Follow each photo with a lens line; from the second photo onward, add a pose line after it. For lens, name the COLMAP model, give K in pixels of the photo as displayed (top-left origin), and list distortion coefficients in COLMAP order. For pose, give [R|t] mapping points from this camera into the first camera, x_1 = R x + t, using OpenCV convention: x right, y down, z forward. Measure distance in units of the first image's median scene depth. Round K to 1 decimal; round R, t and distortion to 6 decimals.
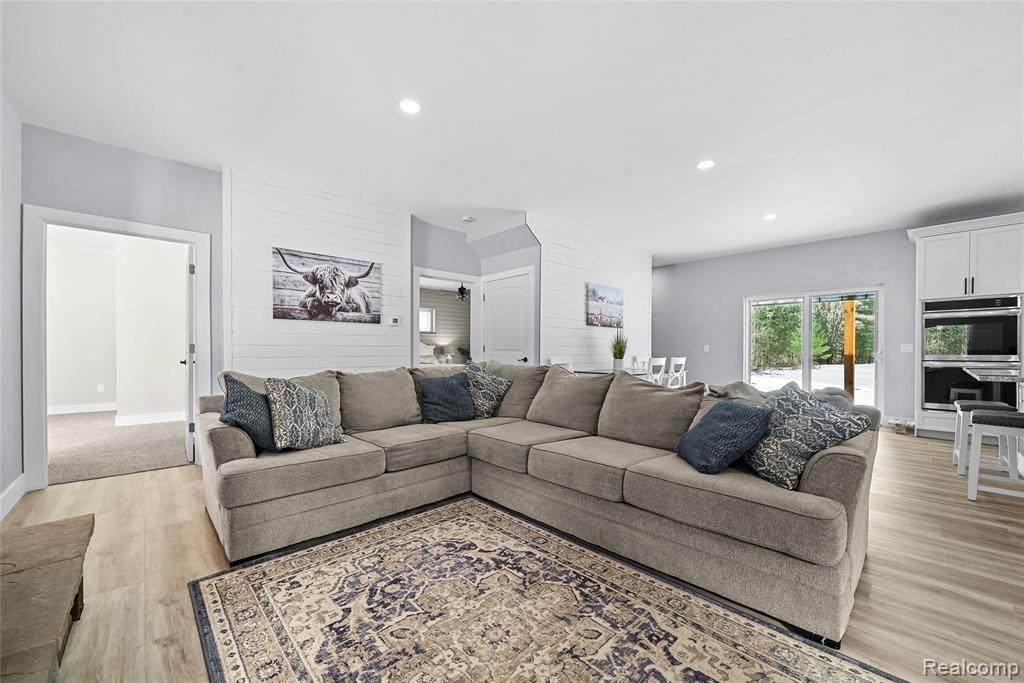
lens RADIAL K [[390.7, 0, 503.5], [0, 390.7, 348.9], [0, 0, 1]] dist [-0.001202, 0.000159]
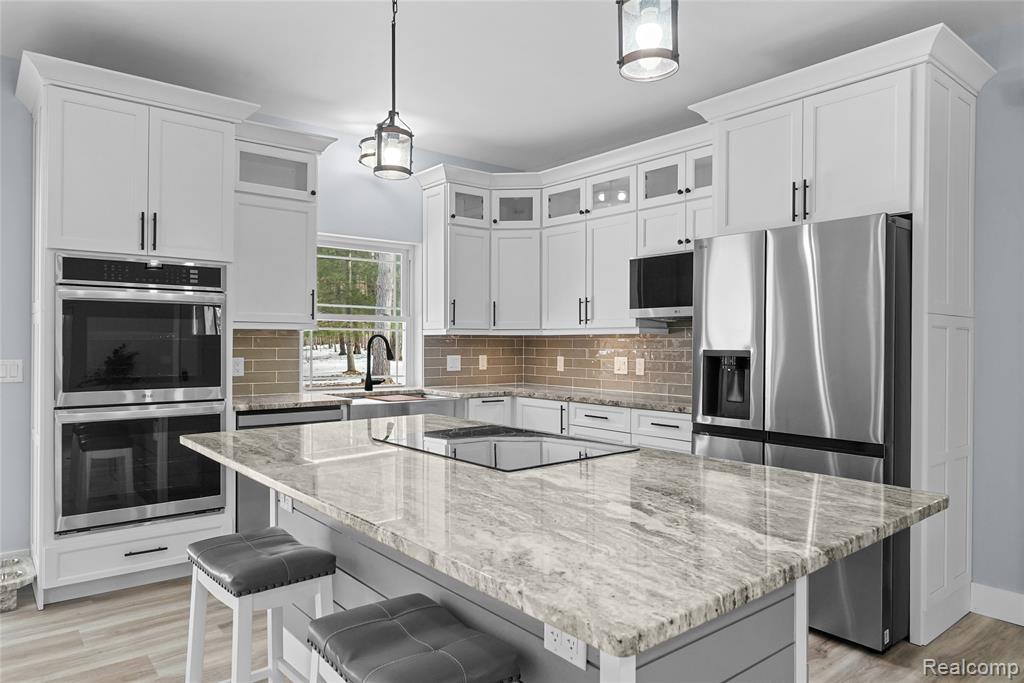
lens RADIAL K [[658.5, 0, 510.9], [0, 658.5, 341.0], [0, 0, 1]] dist [-0.023076, 0.005511]
pose [[0.046206, 0.001618, 0.998931, 1.140570], [-0.006370, 0.999979, -0.001325, -0.095699], [-0.998912, -0.006302, 0.046215, 1.323261]]
